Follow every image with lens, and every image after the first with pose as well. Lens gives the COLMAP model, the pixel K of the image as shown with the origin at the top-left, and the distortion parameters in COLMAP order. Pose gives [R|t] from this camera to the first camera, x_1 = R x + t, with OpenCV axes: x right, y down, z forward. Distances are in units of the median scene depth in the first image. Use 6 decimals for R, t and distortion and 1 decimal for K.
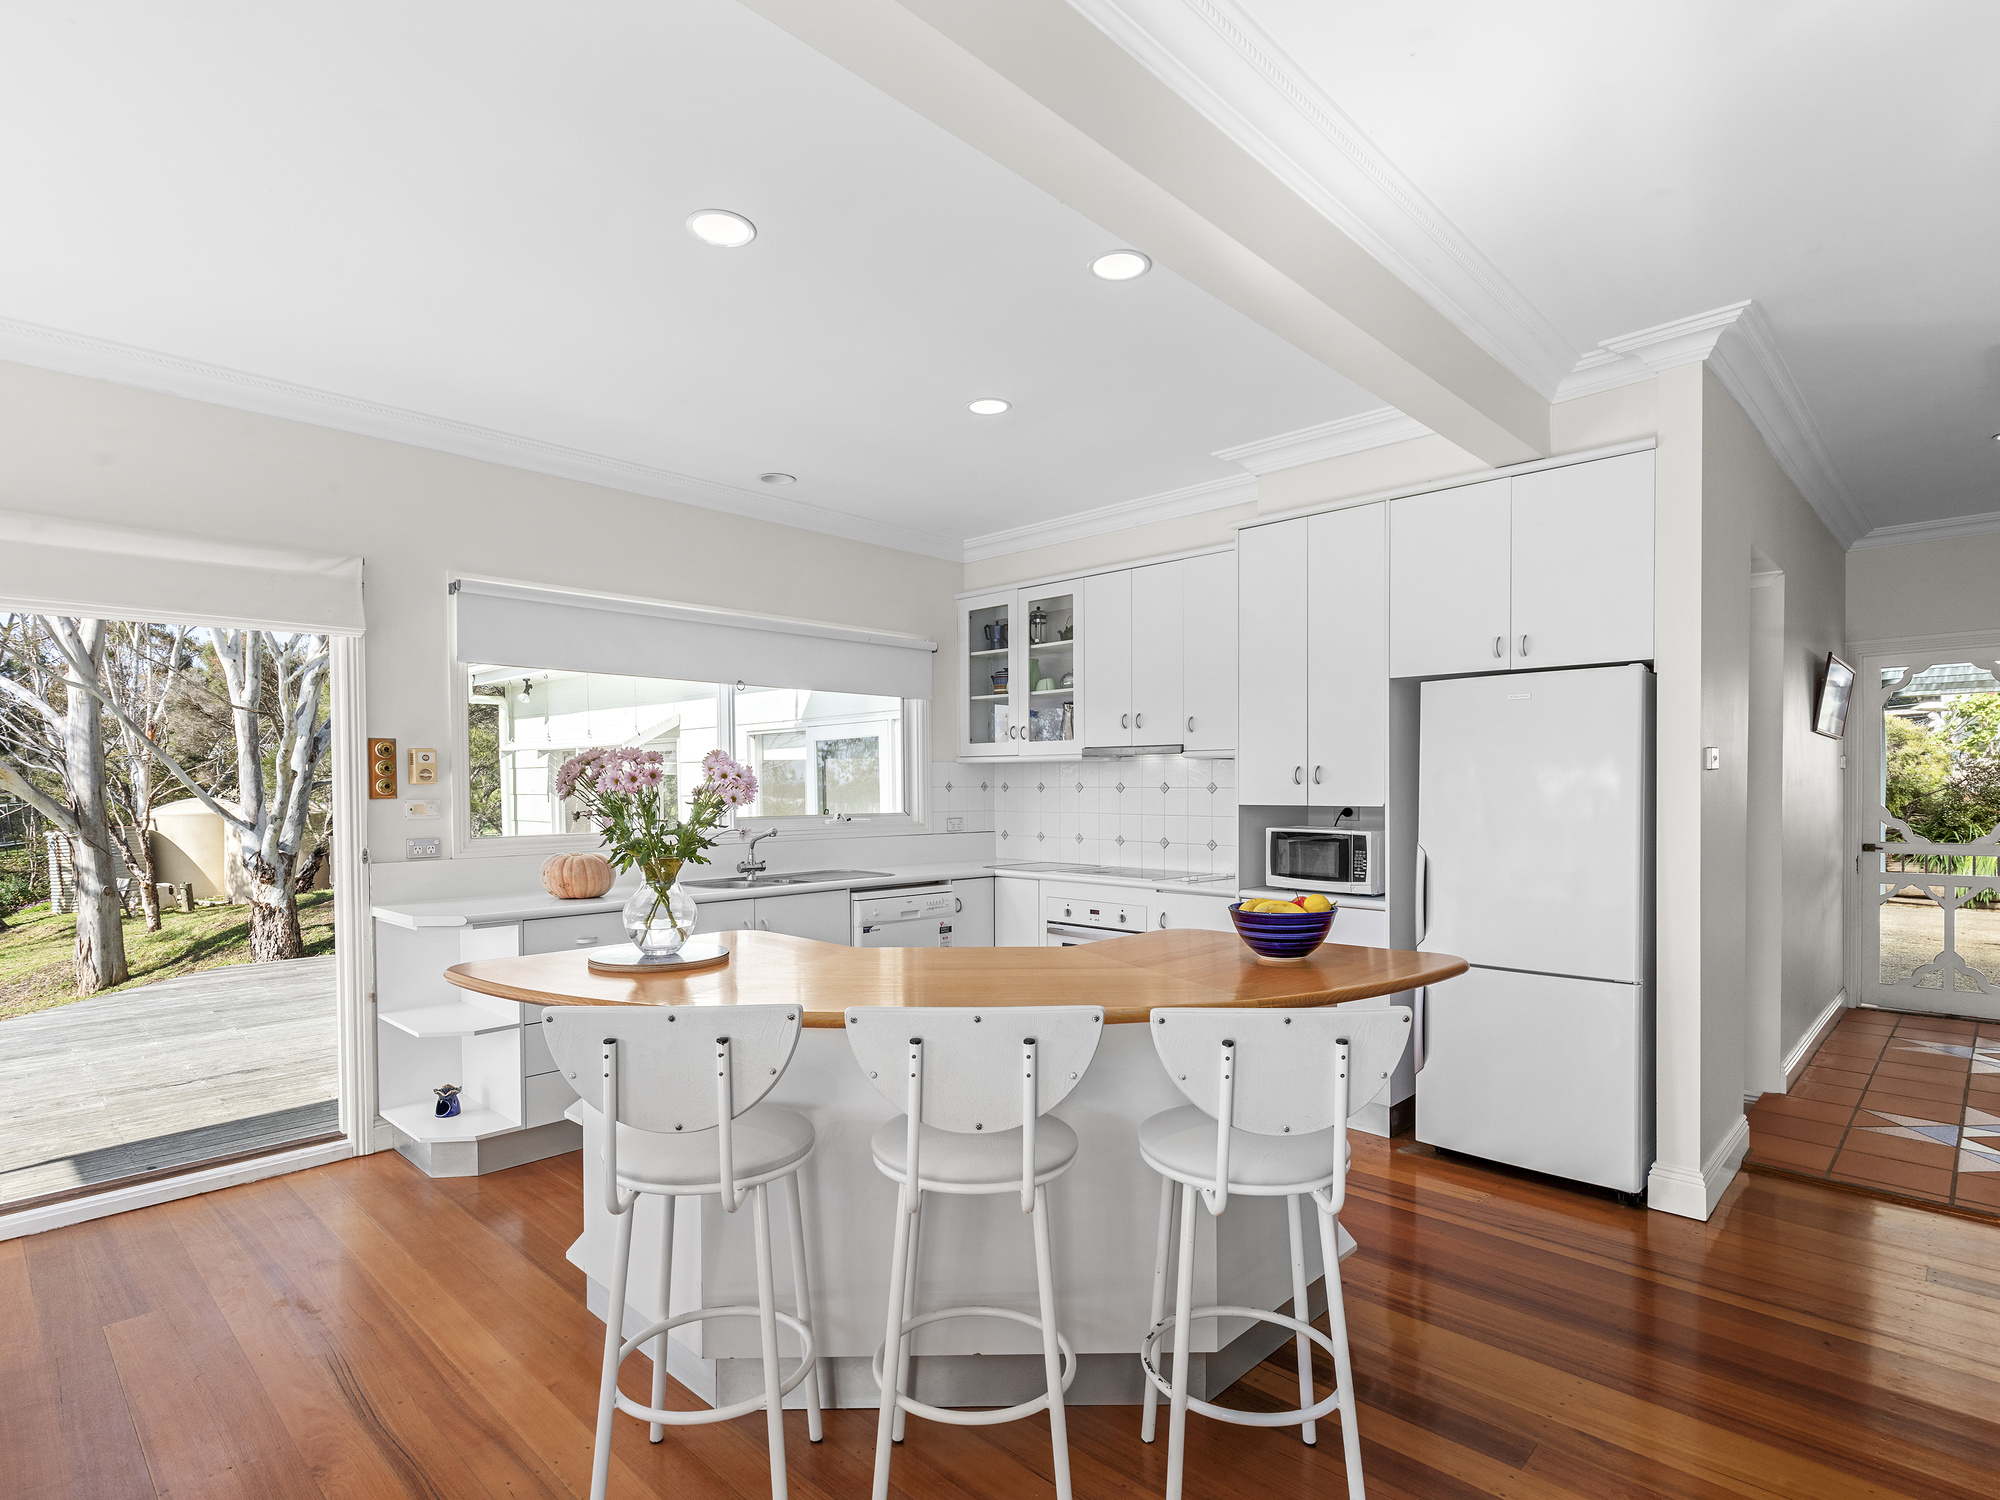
lens RADIAL K [[1015.2, 0, 1000.0], [0, 1015.2, 750.0], [0, 0, 1]] dist [0.004355, 0.000221]
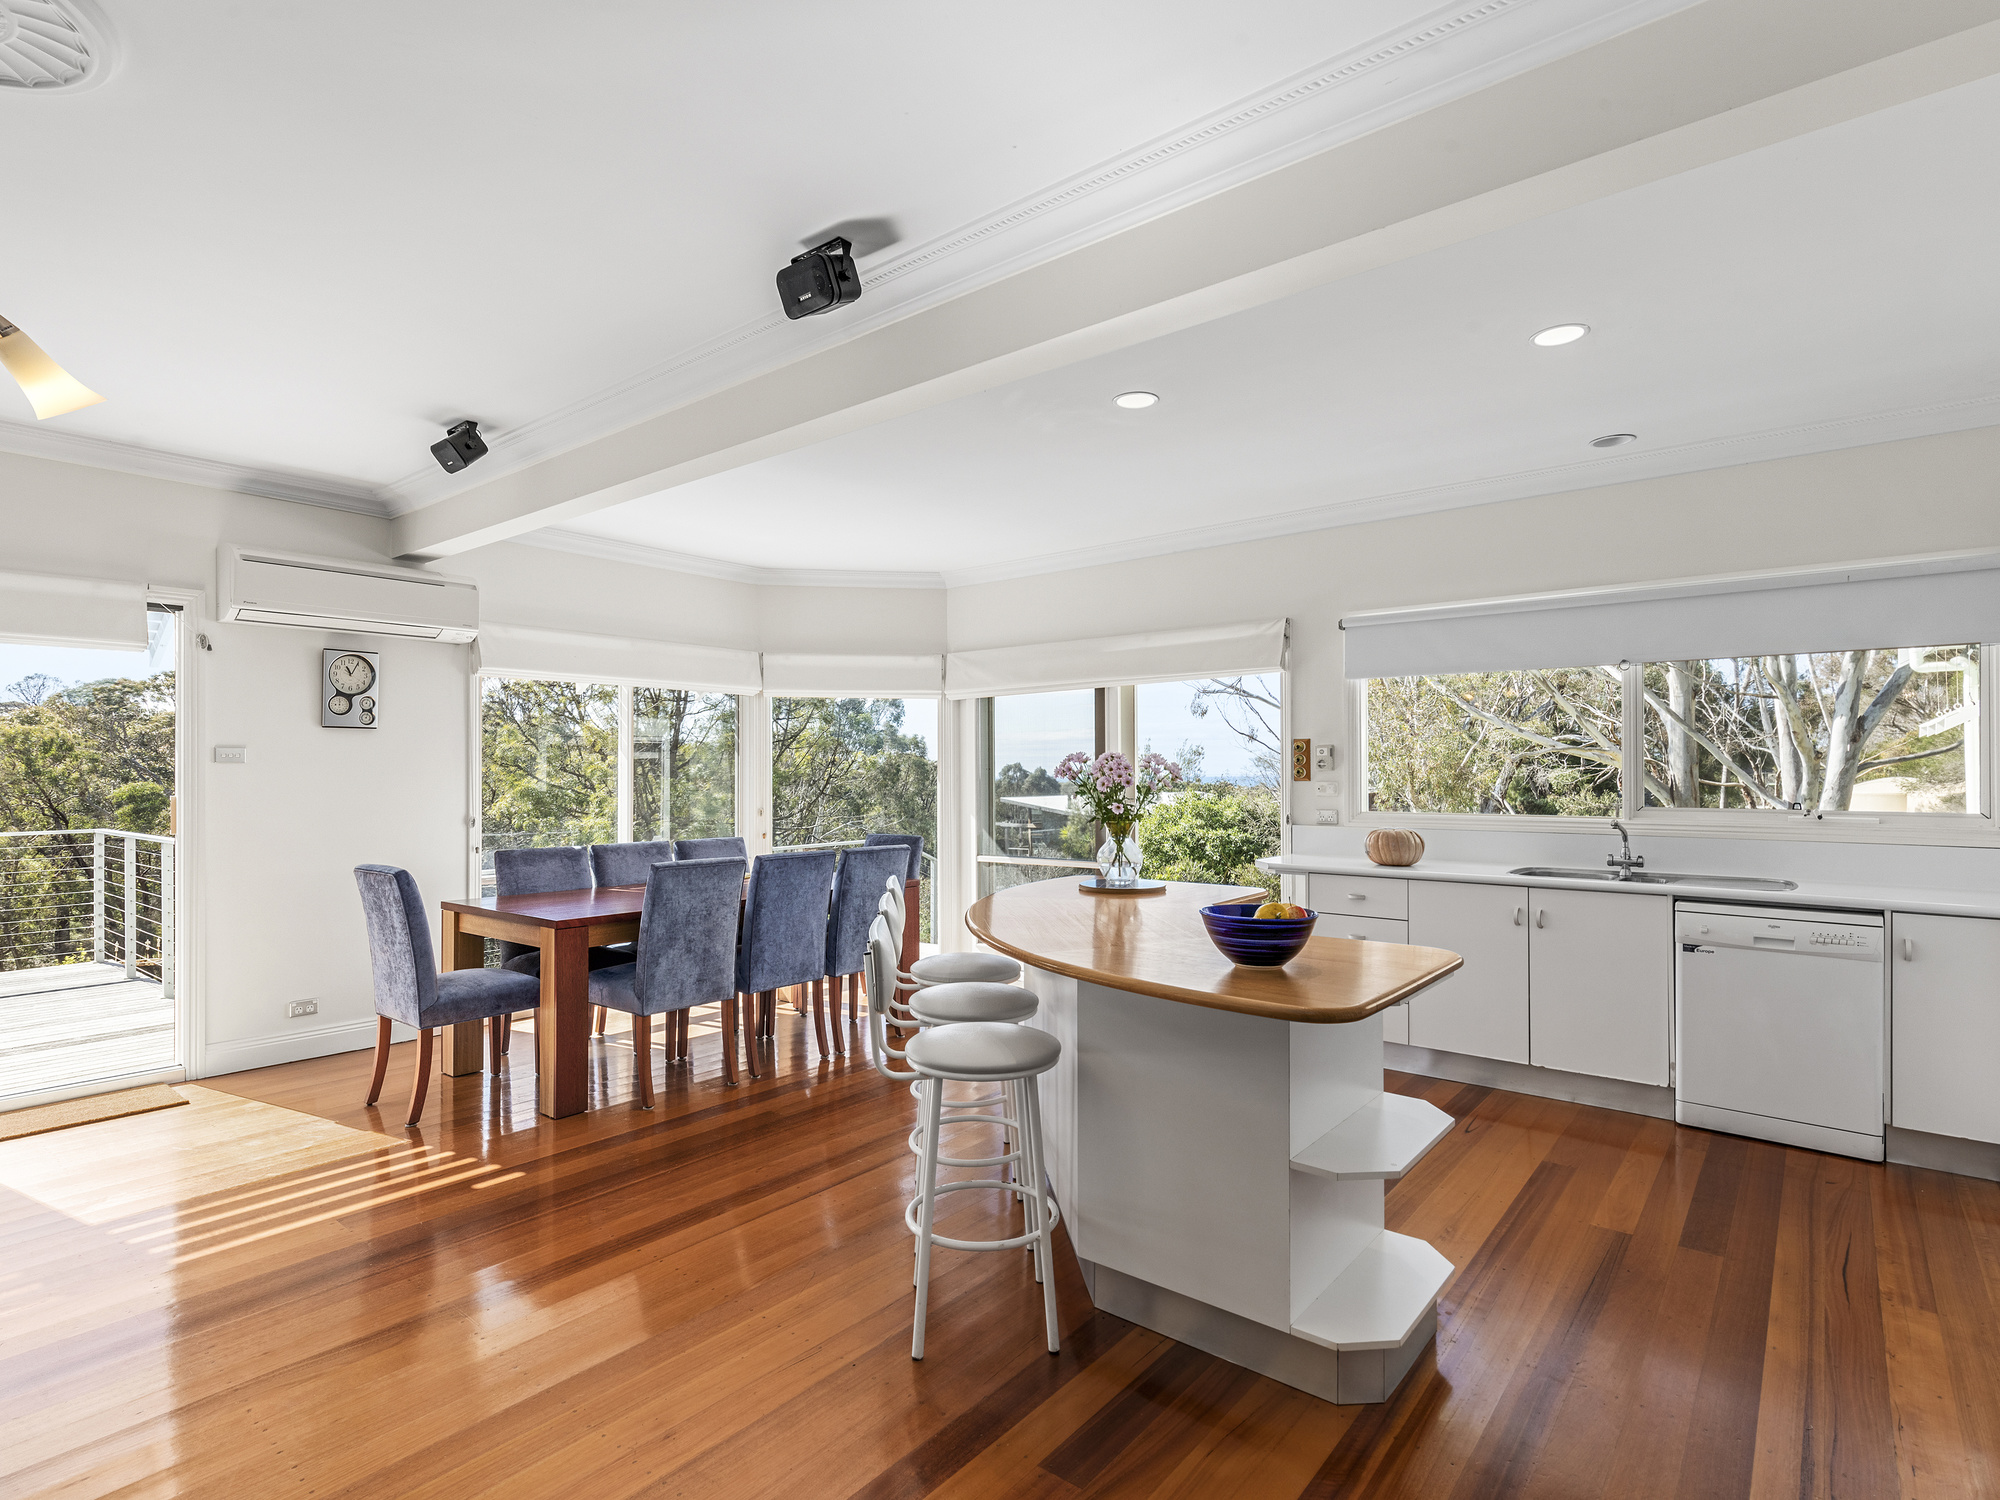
lens RADIAL K [[1015.2, 0, 1000.0], [0, 1015.2, 750.0], [0, 0, 1]] dist [0.004355, 0.000221]
pose [[0.088785, -0.013113, -0.995964, 0.771955], [0.034999, 0.999337, -0.010038, 0.003518], [0.995436, -0.033967, 0.089186, 0.428933]]
